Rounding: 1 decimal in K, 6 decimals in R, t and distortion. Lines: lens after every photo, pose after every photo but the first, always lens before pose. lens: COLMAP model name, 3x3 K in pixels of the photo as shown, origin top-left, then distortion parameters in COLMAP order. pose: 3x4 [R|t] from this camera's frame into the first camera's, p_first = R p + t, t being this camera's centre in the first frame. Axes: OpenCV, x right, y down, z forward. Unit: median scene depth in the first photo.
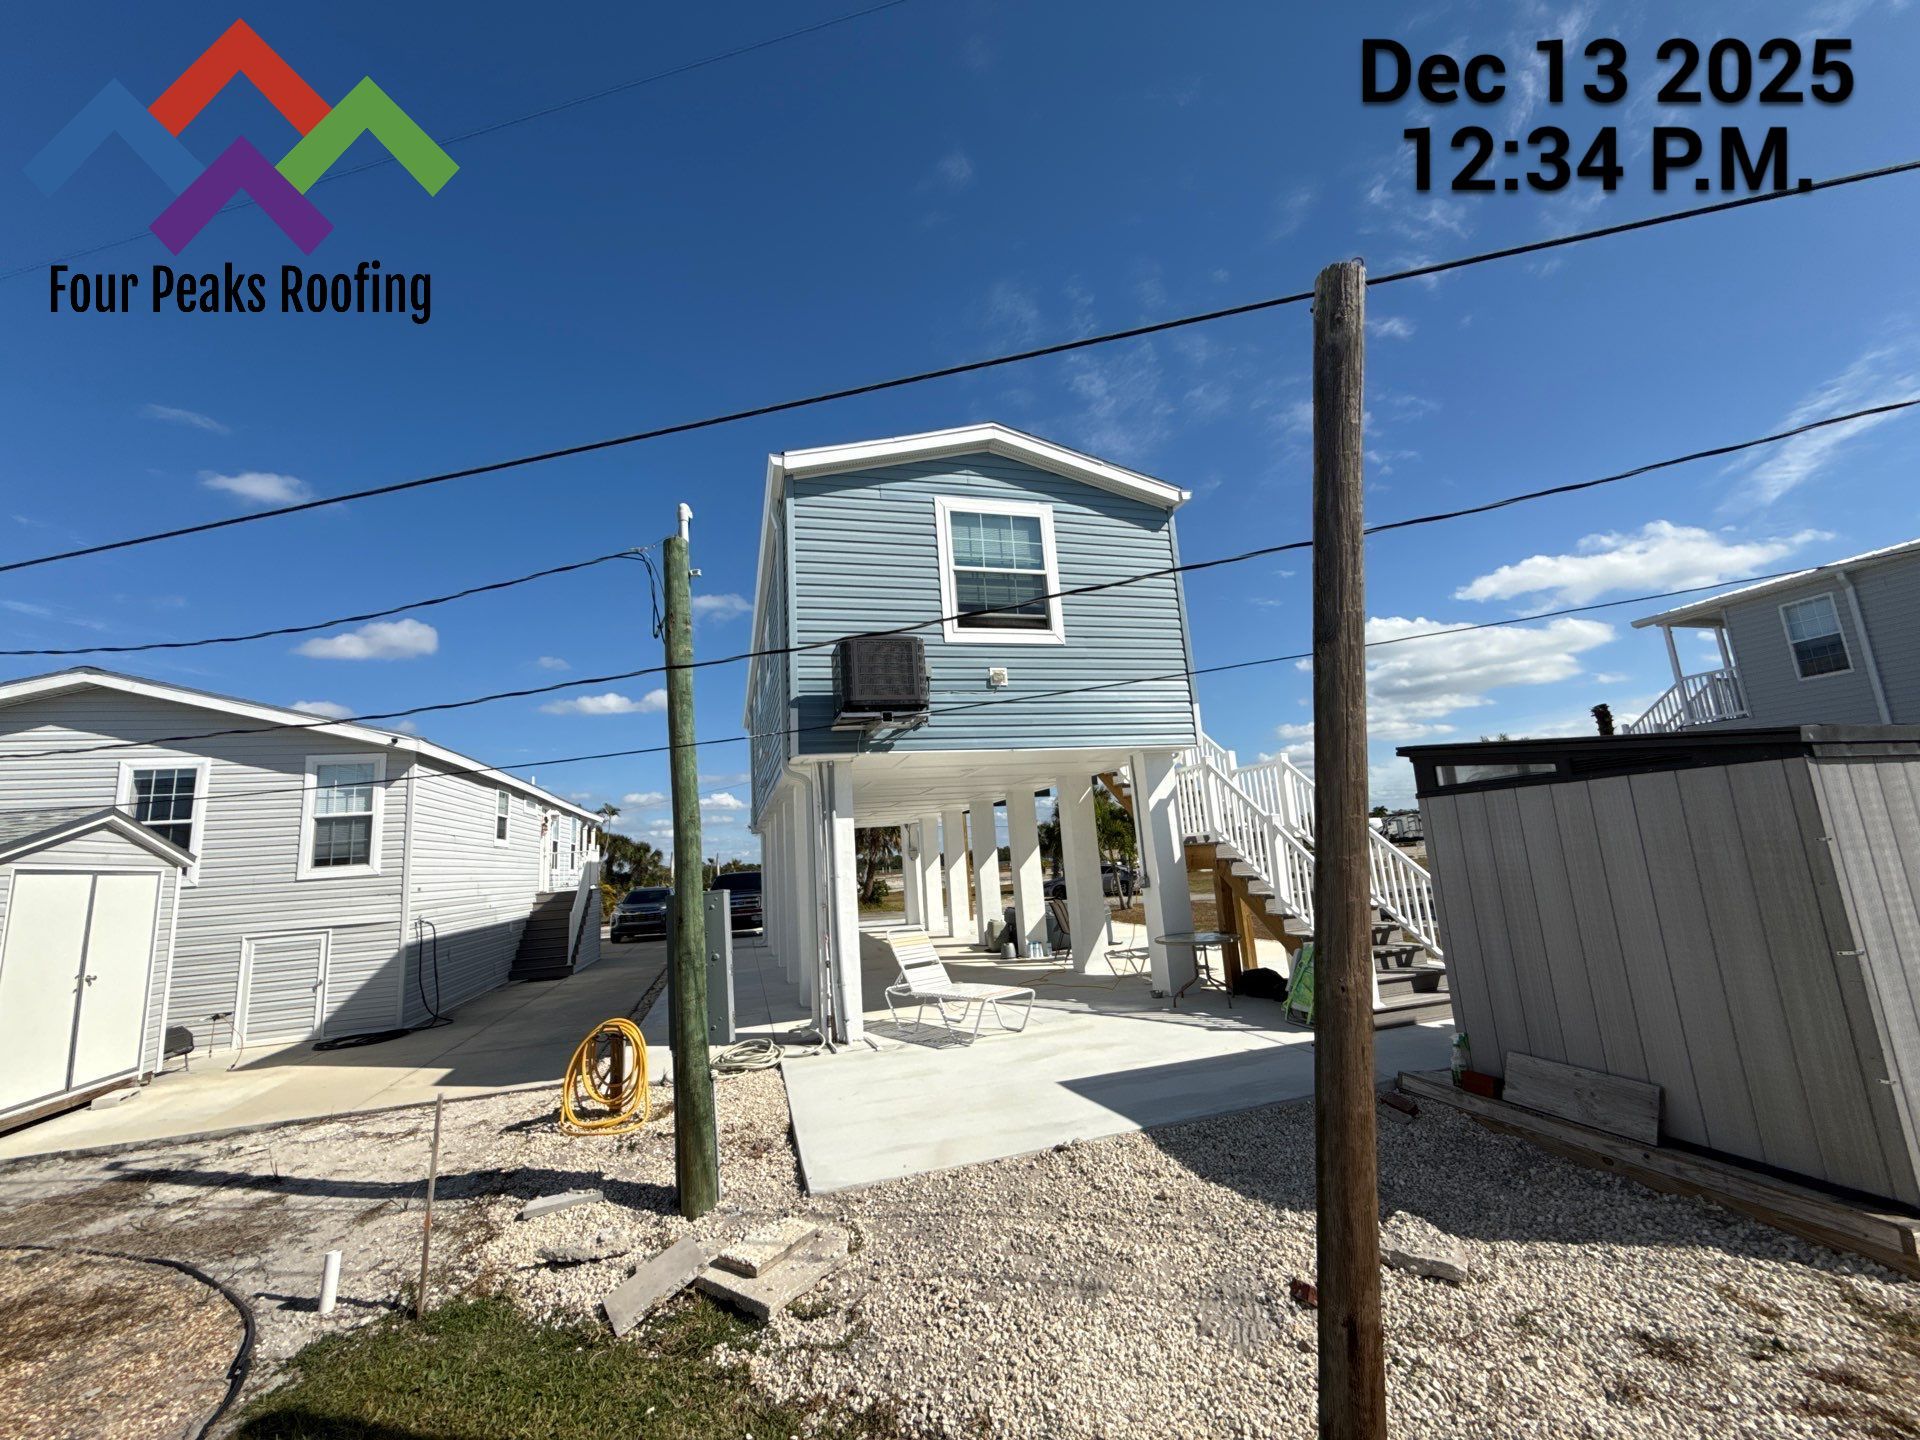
lens RADIAL K [[753.8, 0, 958.9], [0, 753.8, 721.6], [0, 0, 1]] dist [-0.001751, -0.000047]
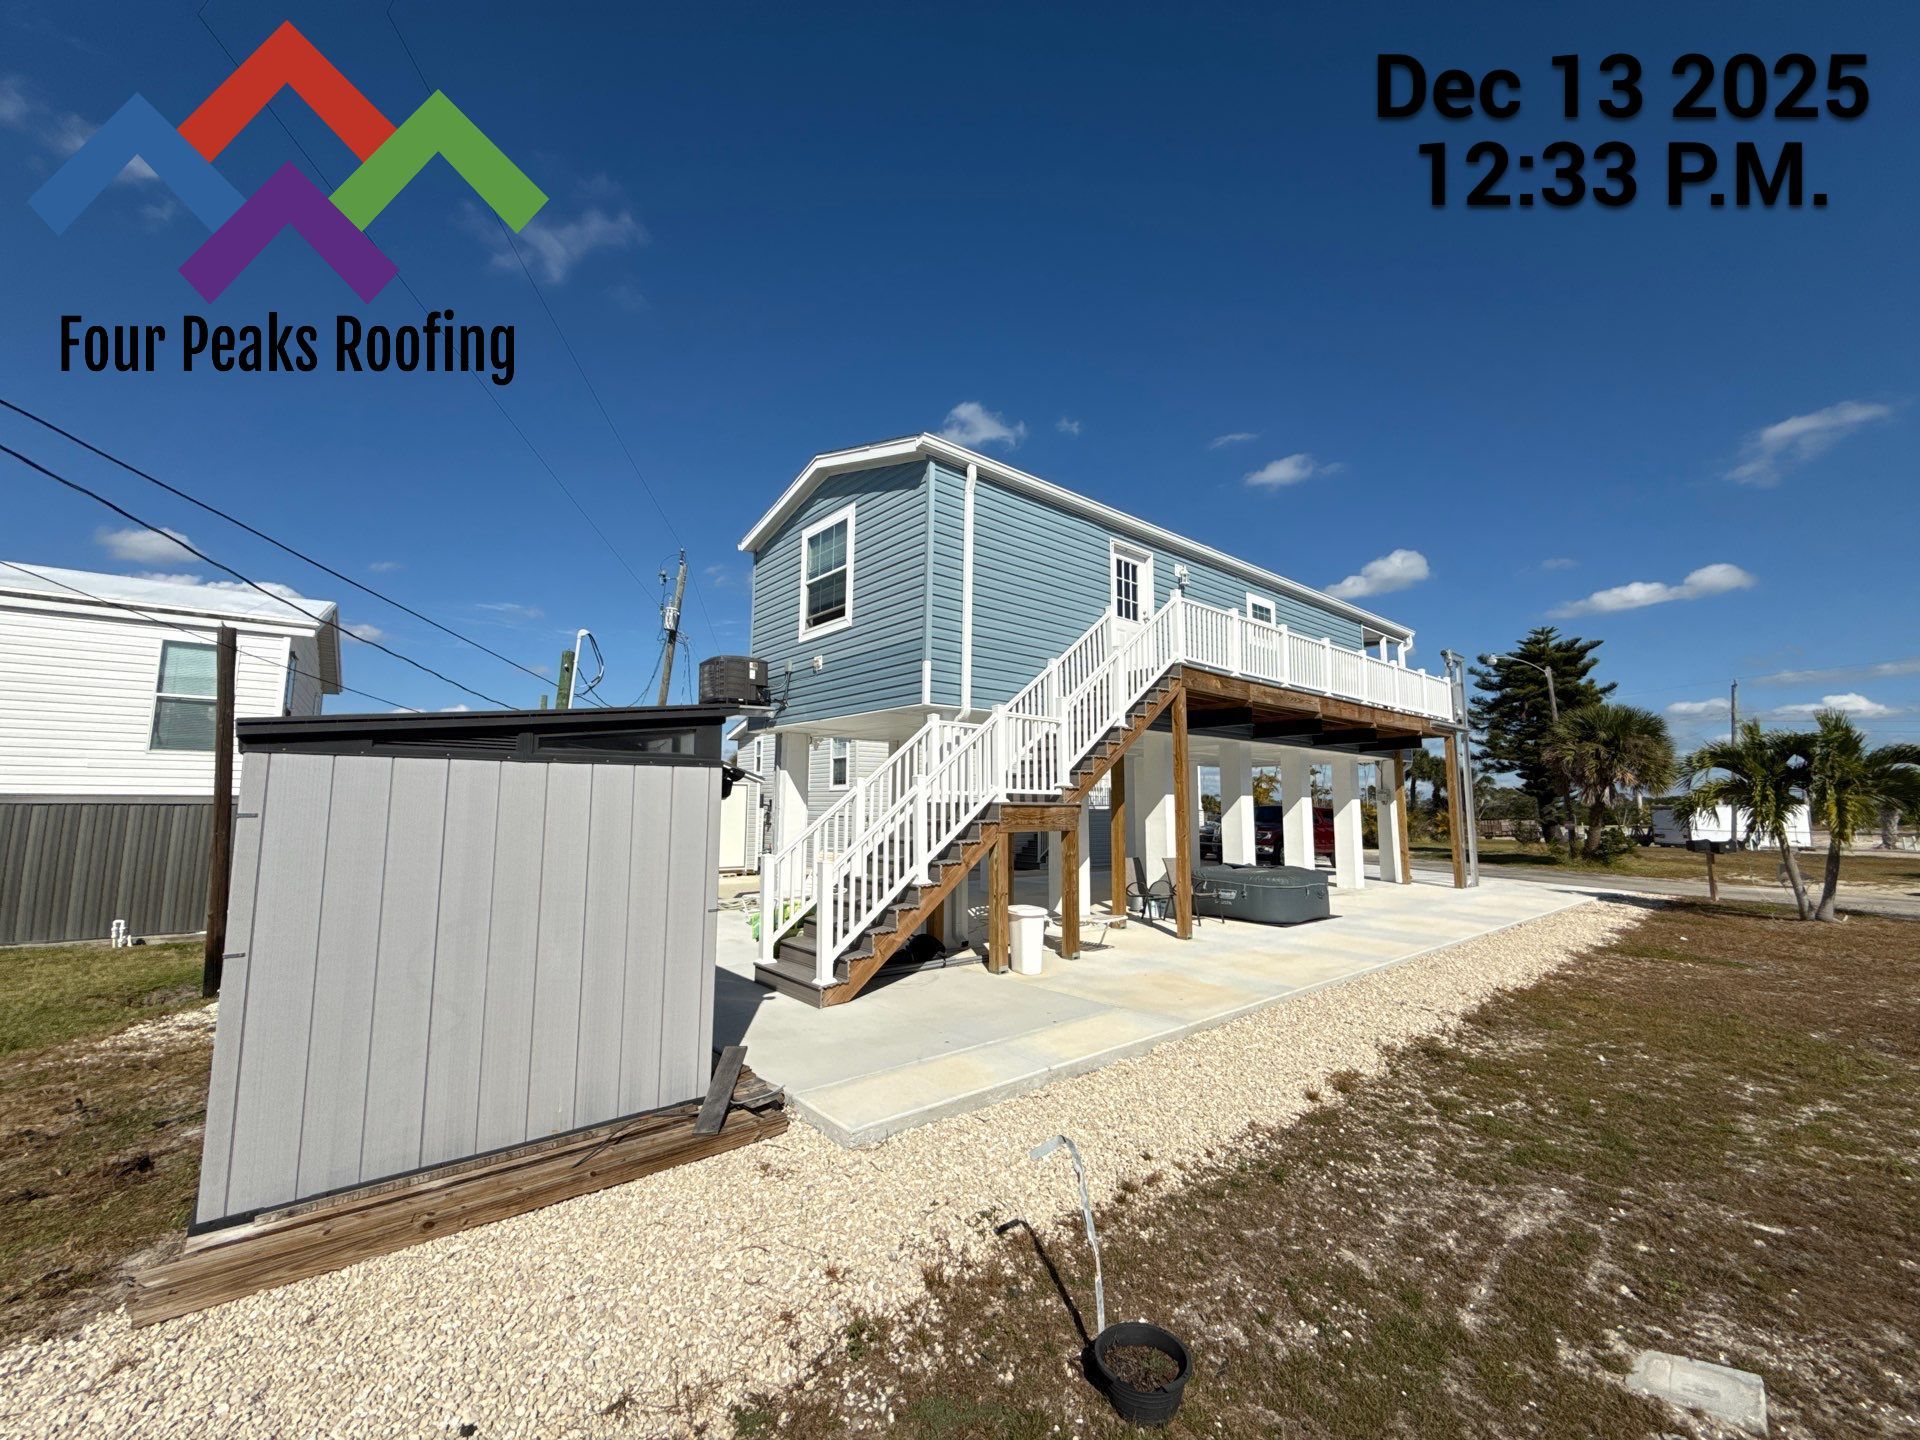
lens RADIAL K [[753.8, 0, 960.6], [0, 753.8, 722.5], [0, 0, 1]] dist [-0.001751, -0.000047]
pose [[0.413614, -0.029524, -0.909974, 1.008702], [0.130146, 0.991127, 0.026999, 0.027516], [0.901103, -0.129596, 0.413786, 0.520016]]
